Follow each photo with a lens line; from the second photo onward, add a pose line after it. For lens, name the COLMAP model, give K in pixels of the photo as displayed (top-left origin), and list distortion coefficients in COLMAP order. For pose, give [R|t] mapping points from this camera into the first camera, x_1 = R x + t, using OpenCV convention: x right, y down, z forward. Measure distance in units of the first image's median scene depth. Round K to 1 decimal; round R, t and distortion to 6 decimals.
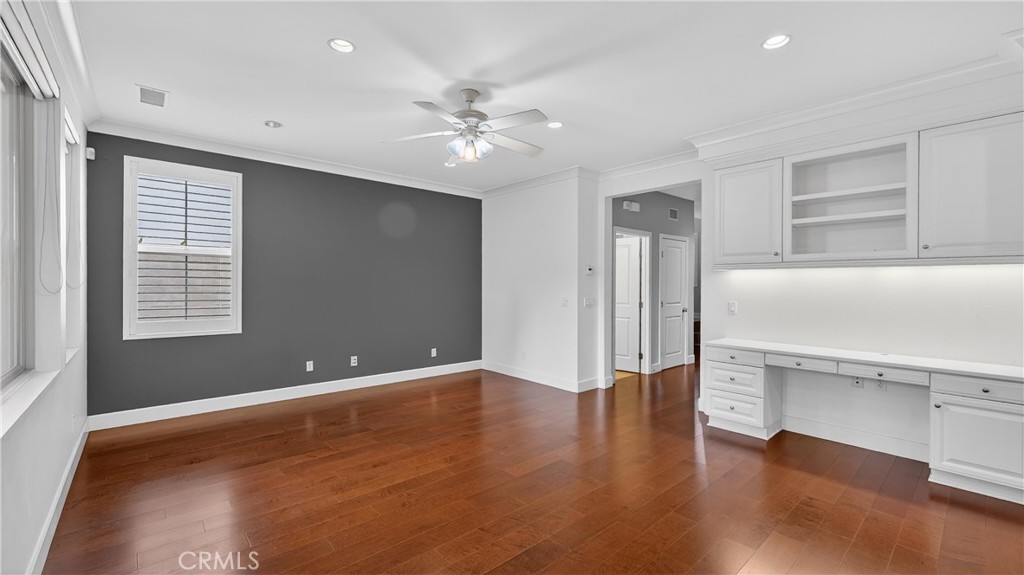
lens RADIAL K [[410.1, 0, 506.7], [0, 410.1, 285.7], [0, 0, 1]] dist [-0.002620, -0.000080]
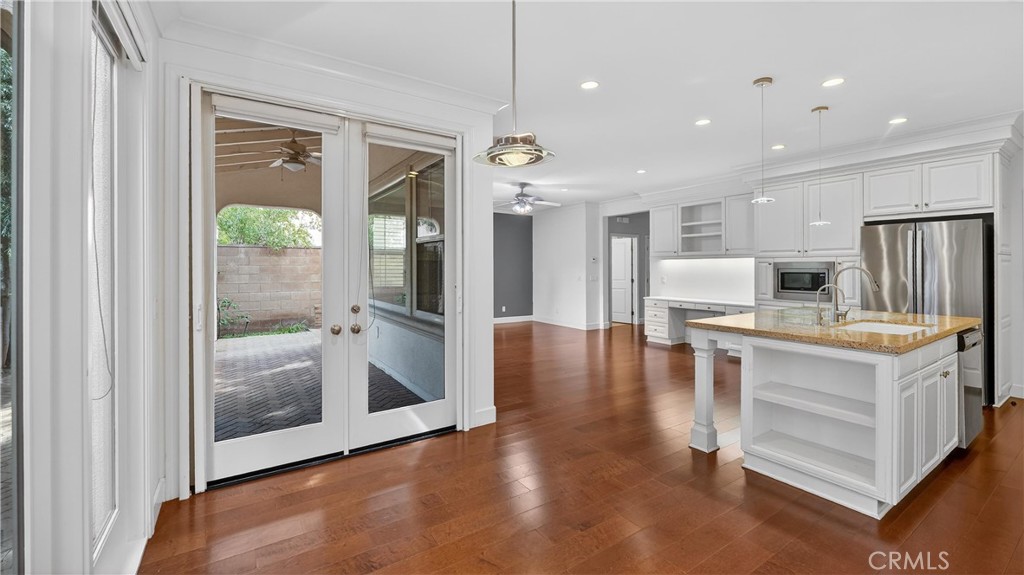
lens RADIAL K [[410.1, 0, 510.8], [0, 410.1, 276.6], [0, 0, 1]] dist [-0.002620, -0.000080]
pose [[0.990054, 0.000250, -0.140687, 0.099691], [0.001405, 0.999931, 0.011667, 0.012786], [0.140680, -0.011749, 0.989985, -0.752997]]
